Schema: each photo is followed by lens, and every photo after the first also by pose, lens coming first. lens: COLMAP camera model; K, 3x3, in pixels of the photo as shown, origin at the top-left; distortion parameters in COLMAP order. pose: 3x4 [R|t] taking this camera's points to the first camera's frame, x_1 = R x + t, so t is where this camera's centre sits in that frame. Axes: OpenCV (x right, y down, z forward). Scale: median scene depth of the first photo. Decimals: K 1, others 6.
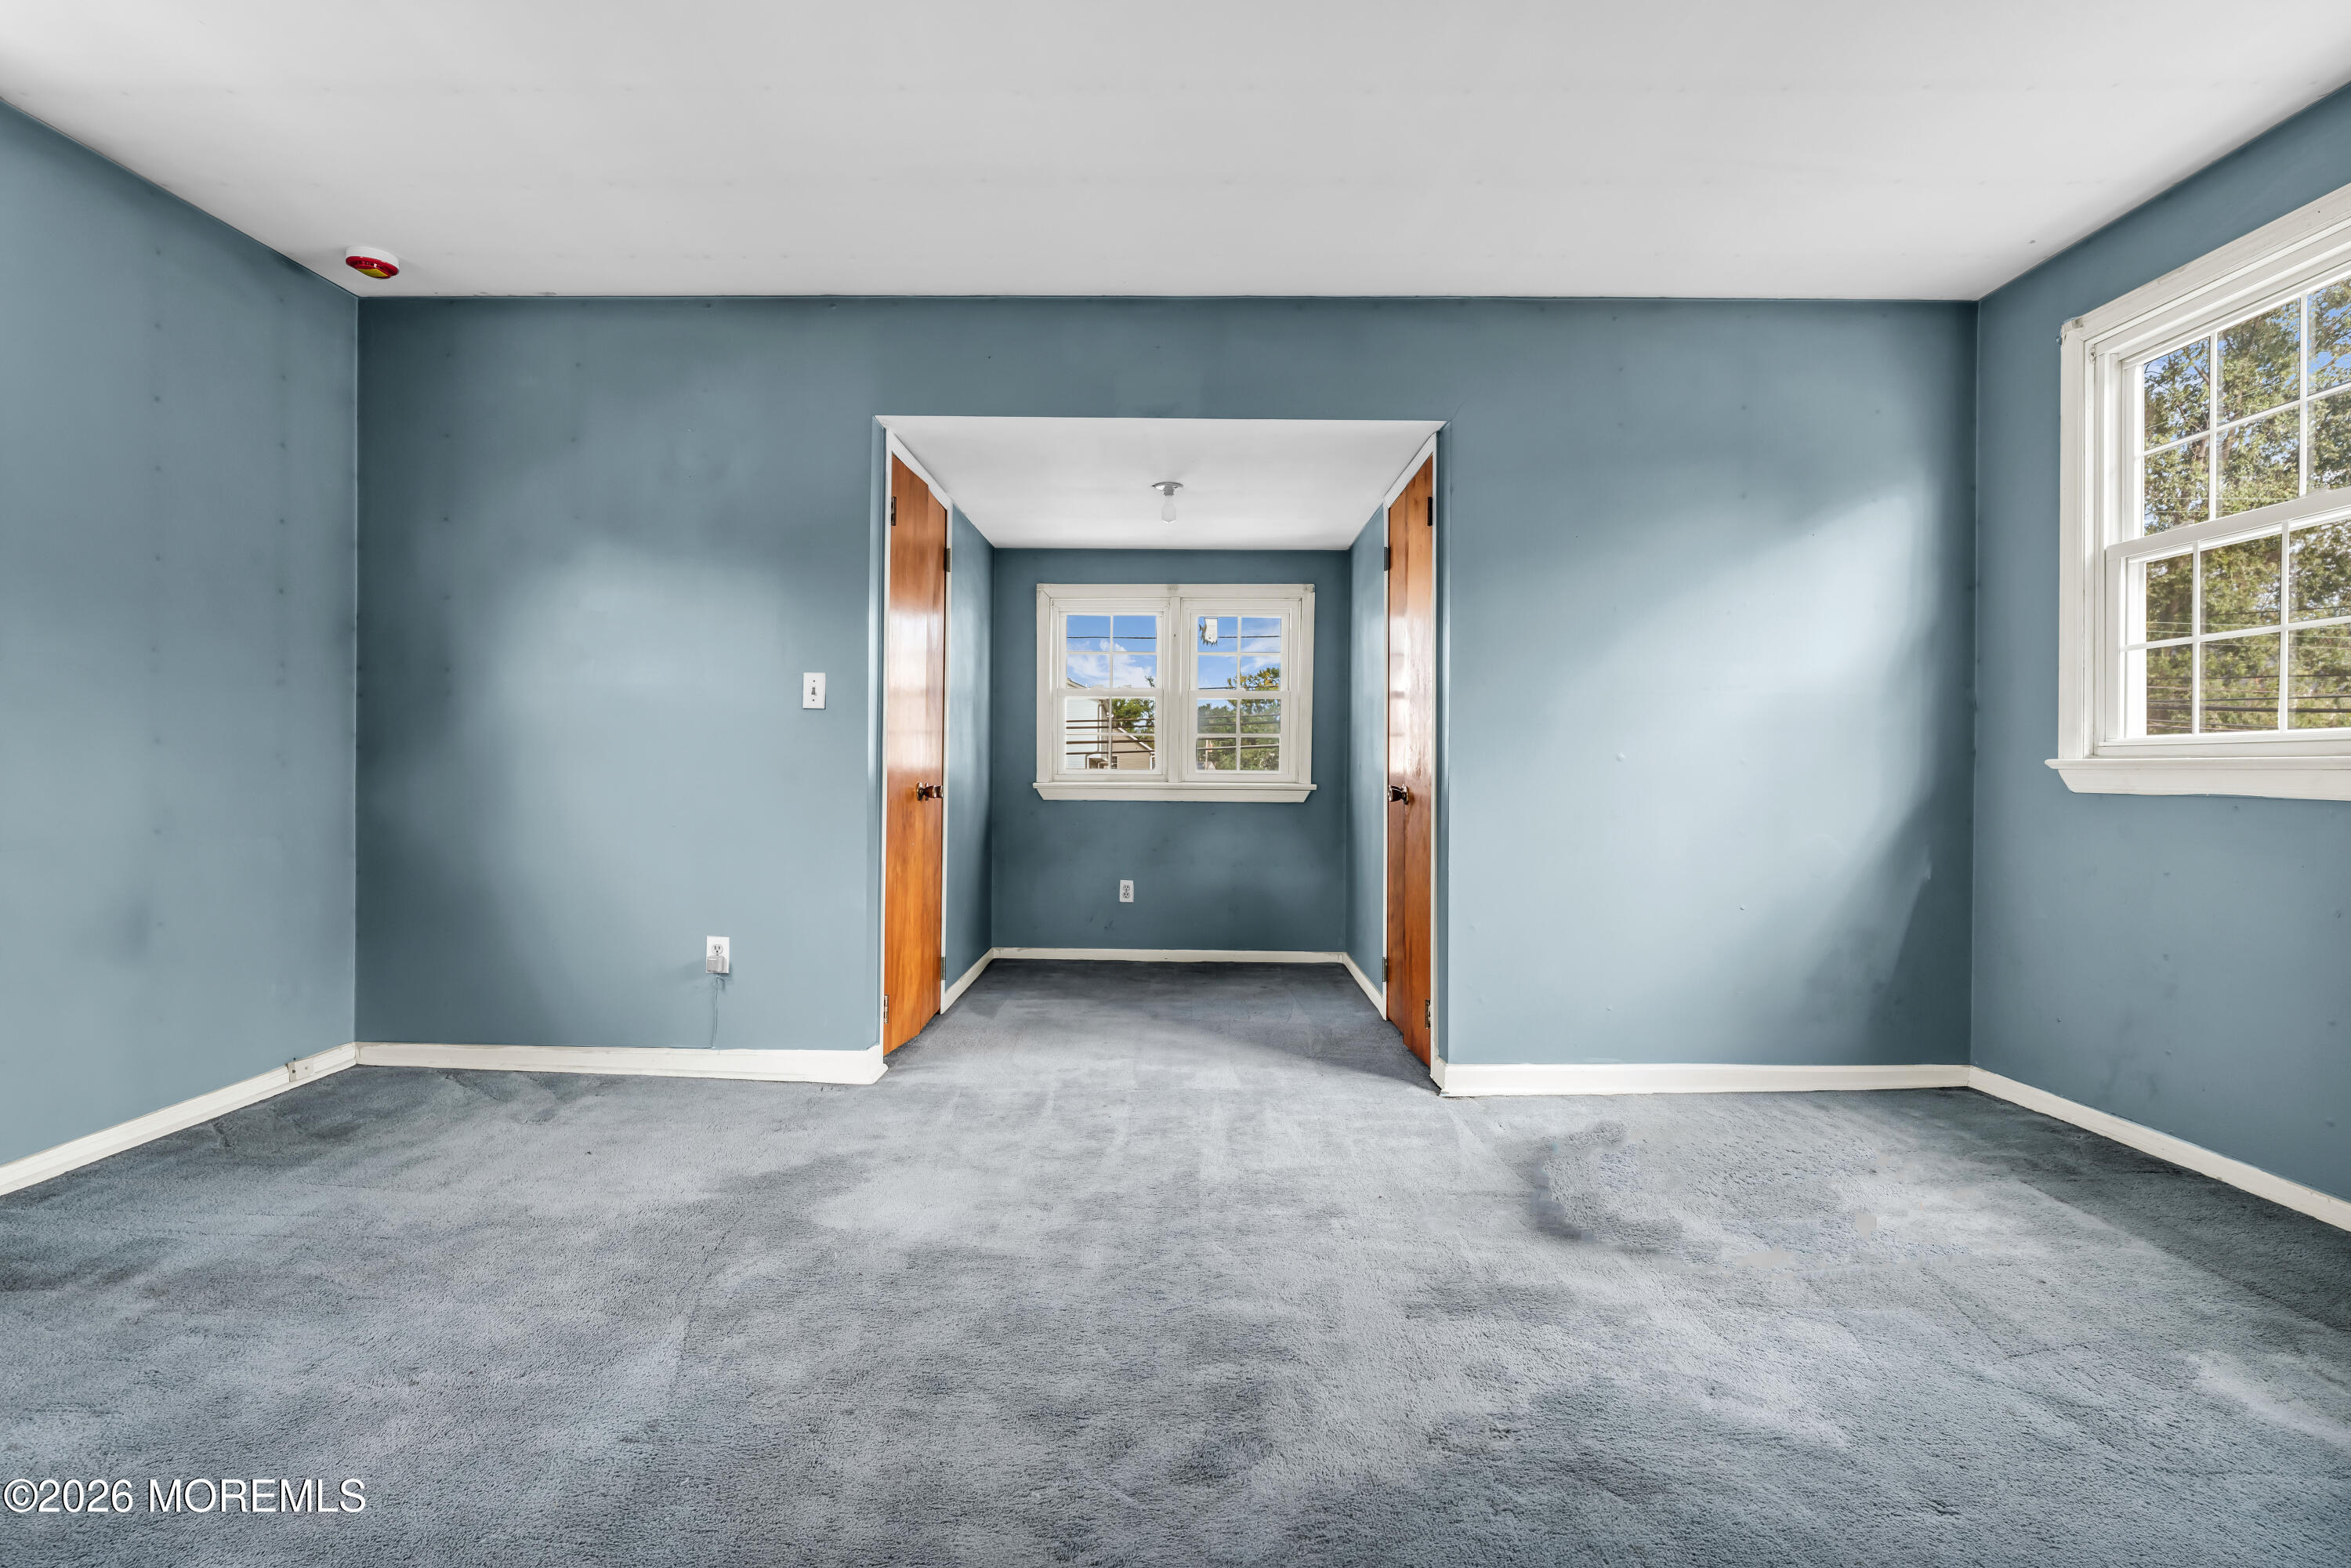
lens RADIAL K [[1147.2, 0, 1174.0], [0, 1147.2, 805.5], [0, 0, 1]] dist [-0.000879, 0.000058]
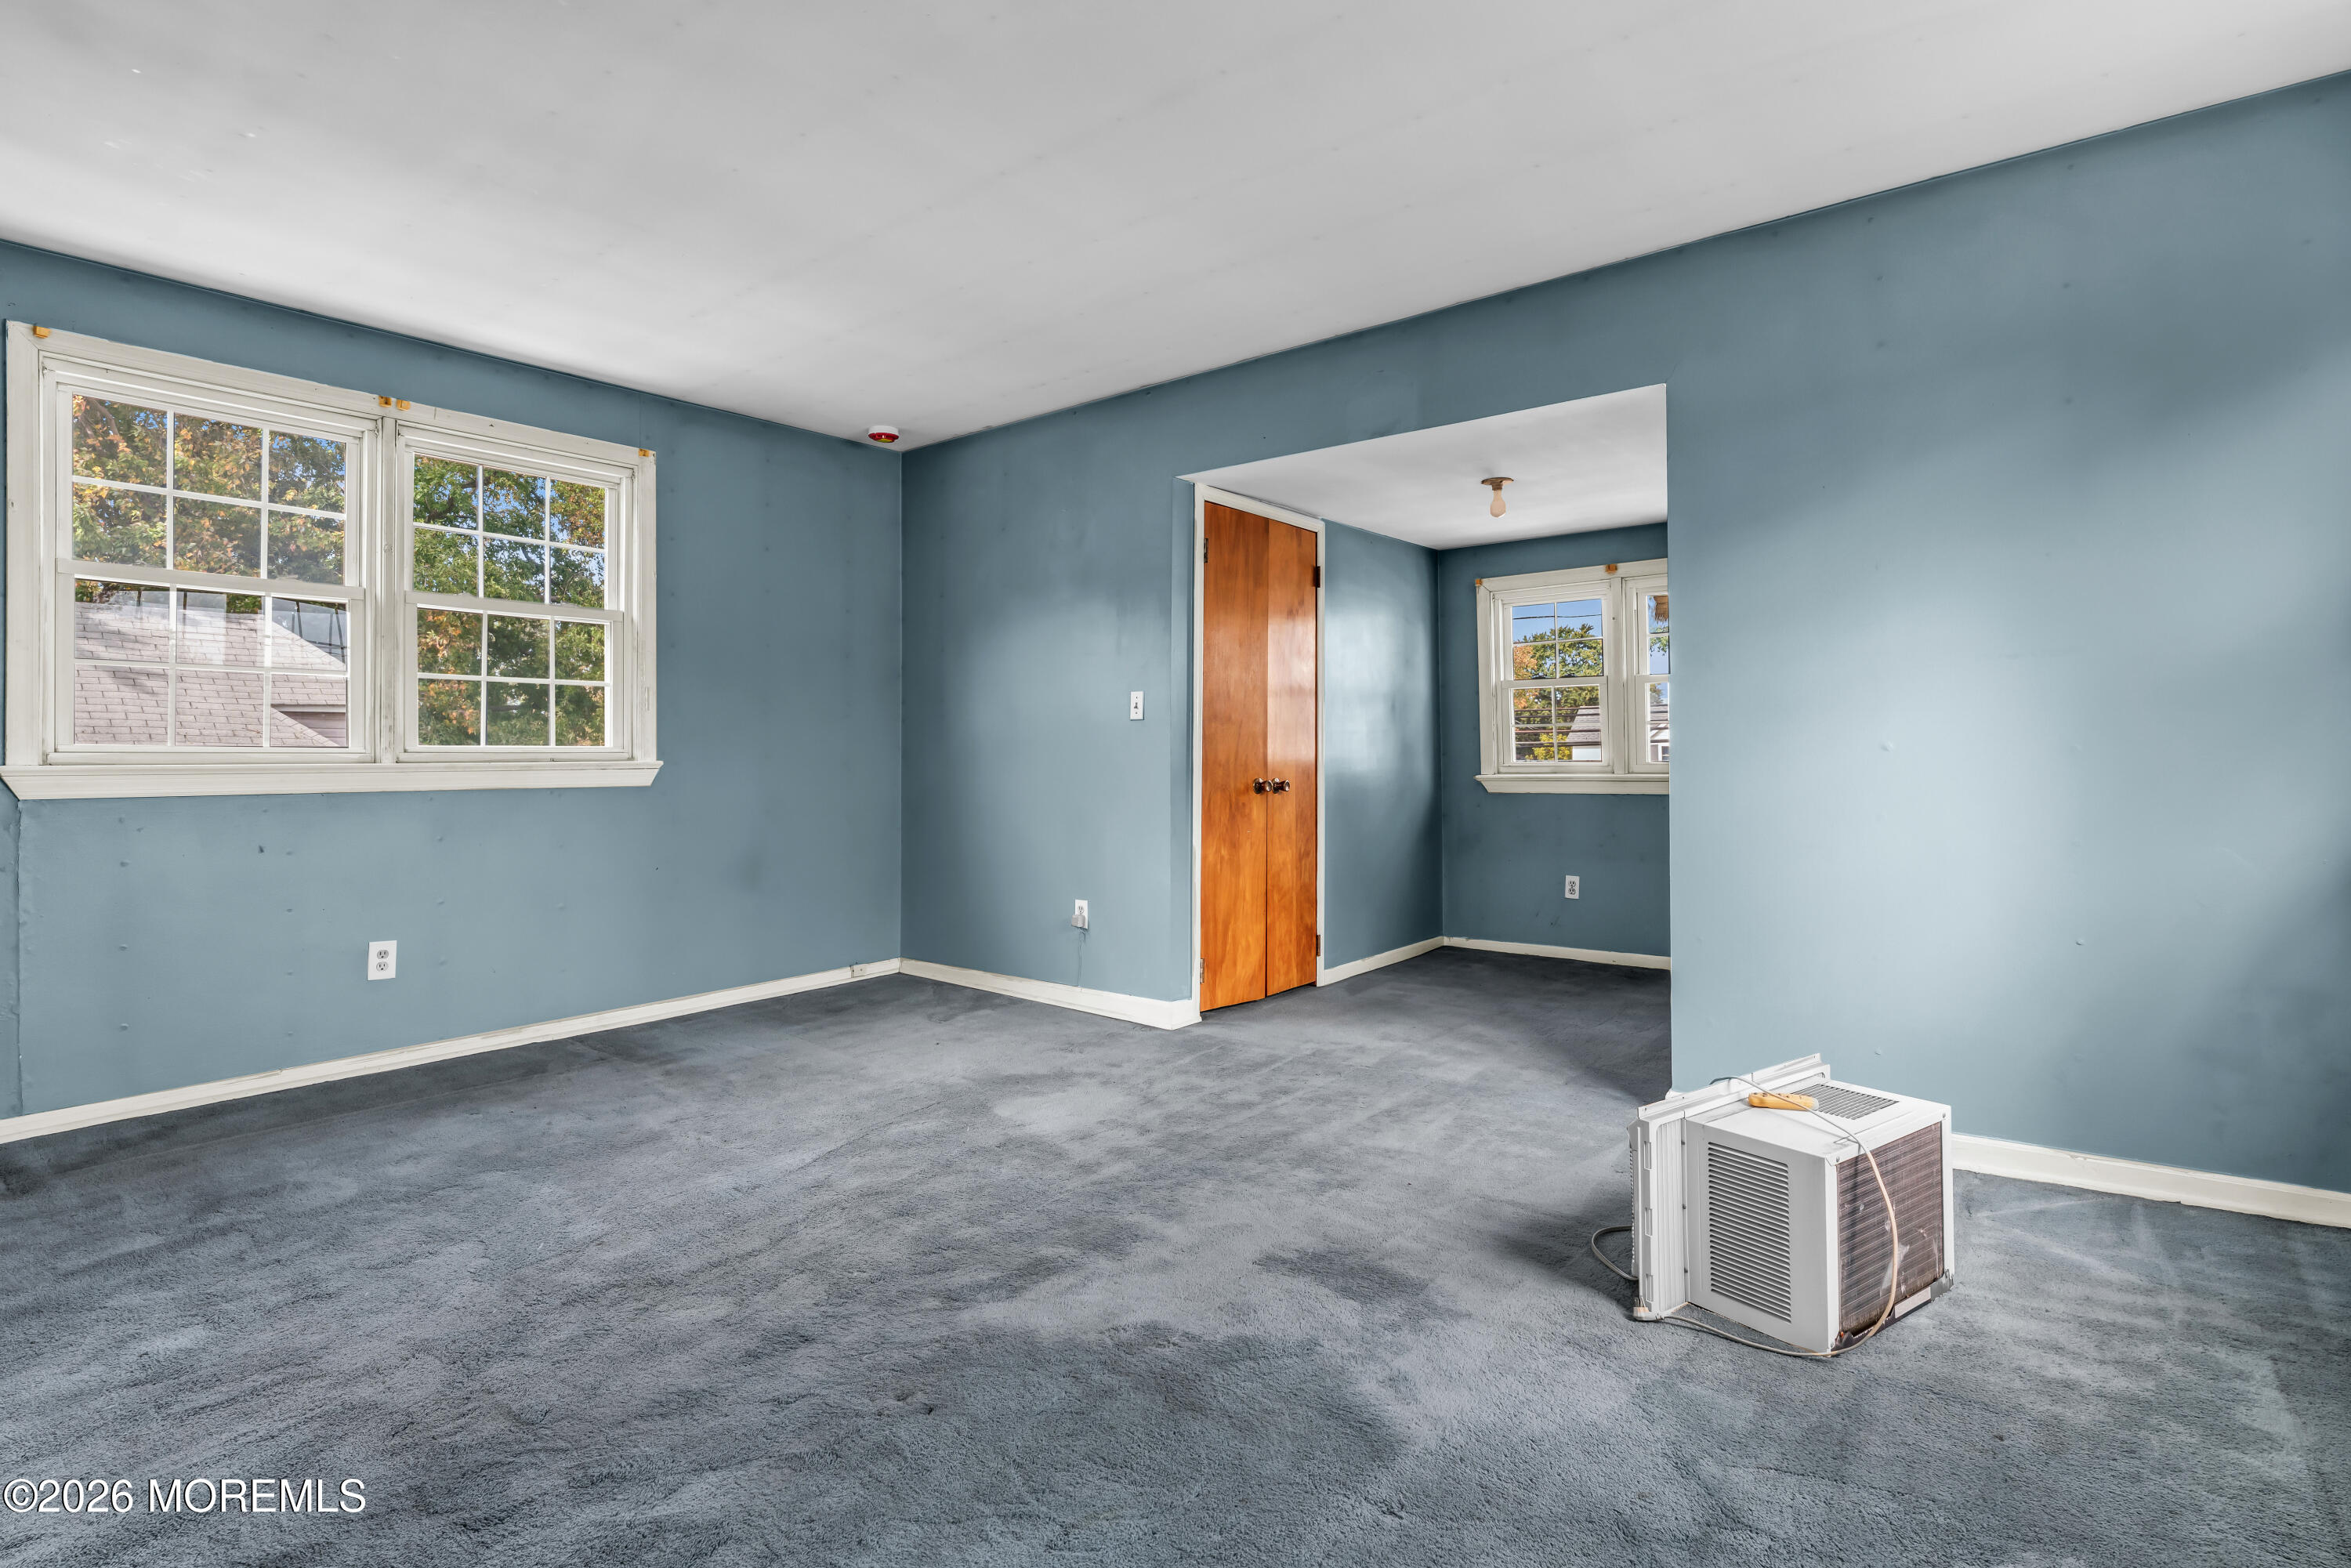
lens RADIAL K [[1174.9, 0, 1172.0], [0, 1174.9, 771.7], [0, 0, 1]] dist [-0.001076, 0.000014]
pose [[0.789660, -0.007118, -0.613503, 0.537270], [-0.003856, 0.999855, -0.016565, -0.008439], [0.613533, 0.015446, 0.789518, 0.025193]]
